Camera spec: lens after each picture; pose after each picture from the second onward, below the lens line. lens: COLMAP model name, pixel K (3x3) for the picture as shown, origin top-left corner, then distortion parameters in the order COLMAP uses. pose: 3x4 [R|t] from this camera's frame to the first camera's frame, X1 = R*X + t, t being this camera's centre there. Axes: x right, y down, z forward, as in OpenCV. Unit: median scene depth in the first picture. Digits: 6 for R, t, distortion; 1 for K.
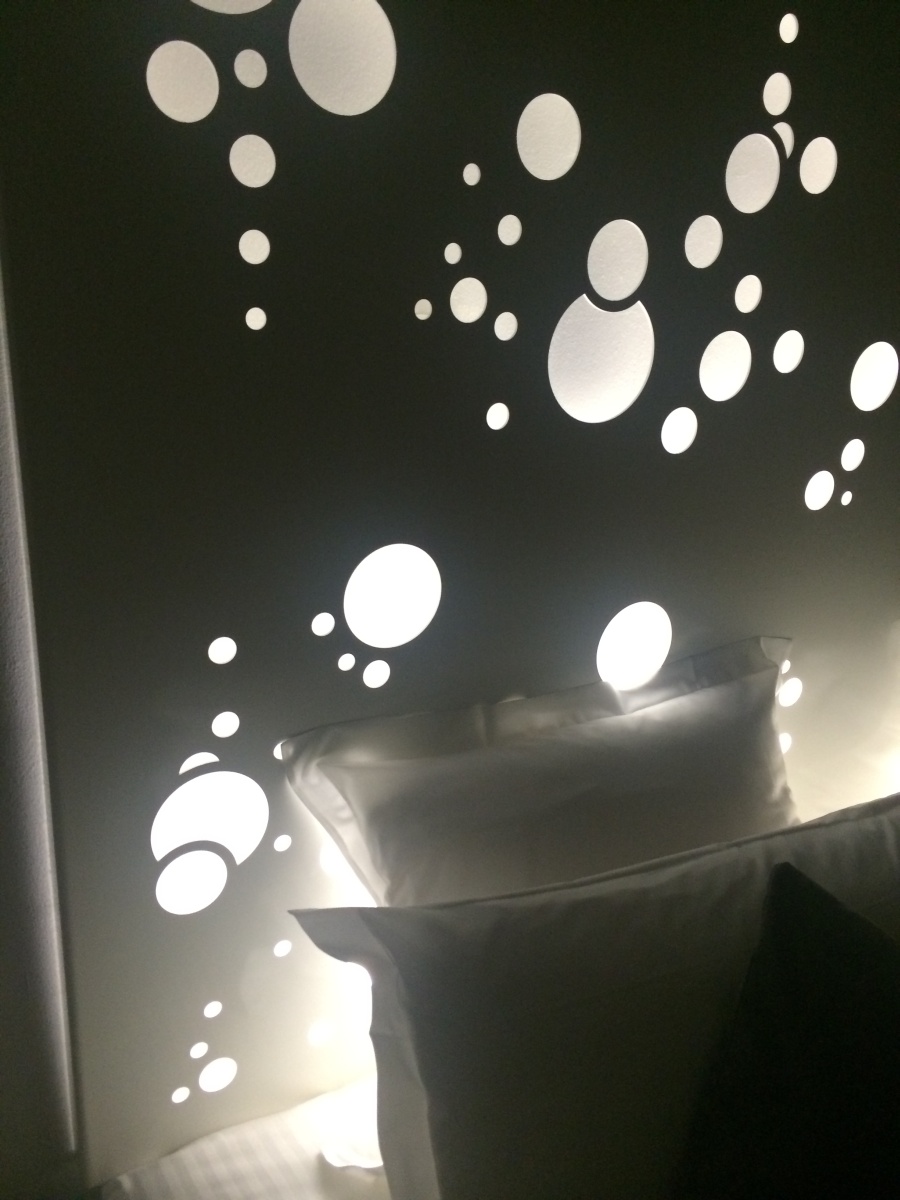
lens RADIAL K [[1021.6, 0, 445.8], [0, 1021.6, 603.5], [0, 0, 1]] dist [0.079325, -0.100150]
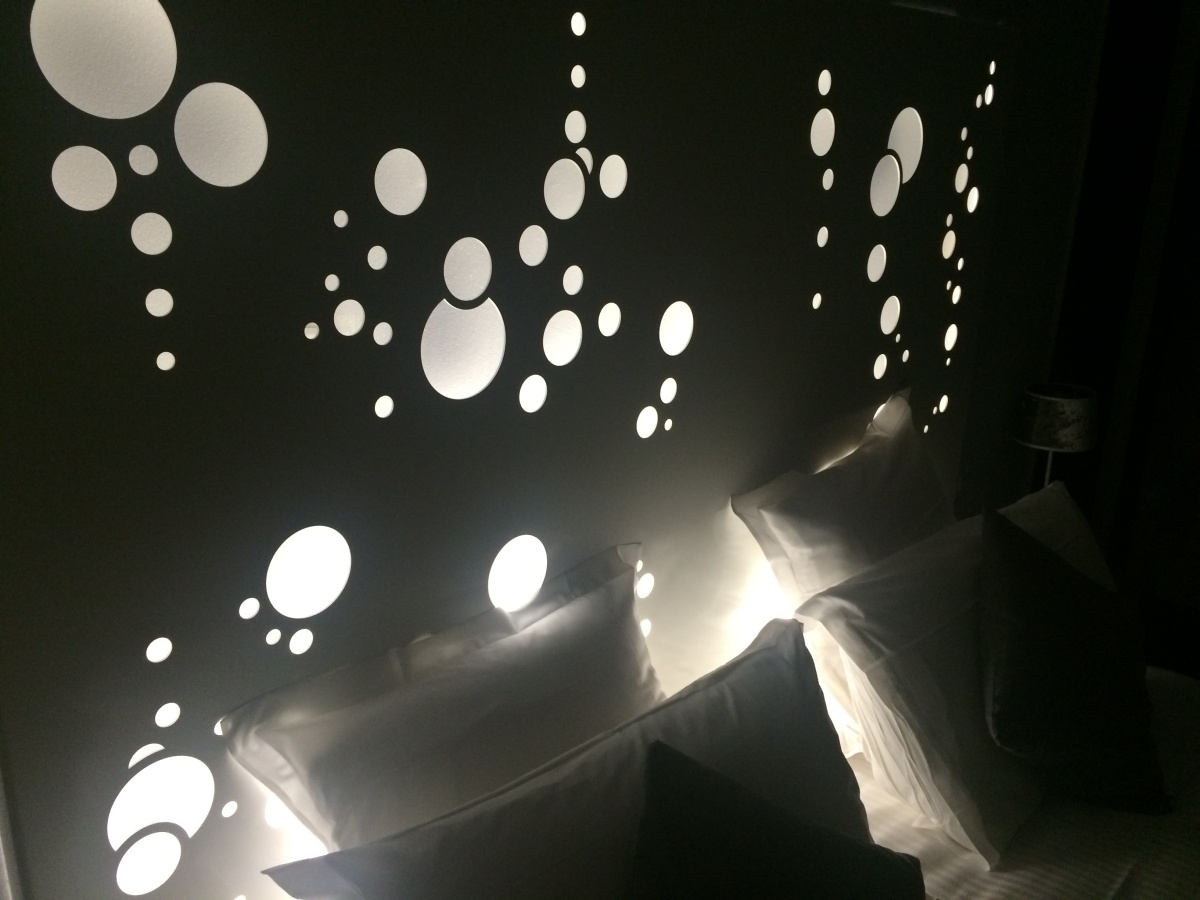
lens RADIAL K [[1021.6, 0, 603.5], [0, 1021.6, 450.1], [0, 0, 1]] dist [0.079325, -0.100150]
pose [[0.951520, -0.113887, 0.285725, -0.050816], [0.120968, 0.992630, -0.007193, -0.092964], [-0.282800, 0.041408, 0.958285, -0.195434]]
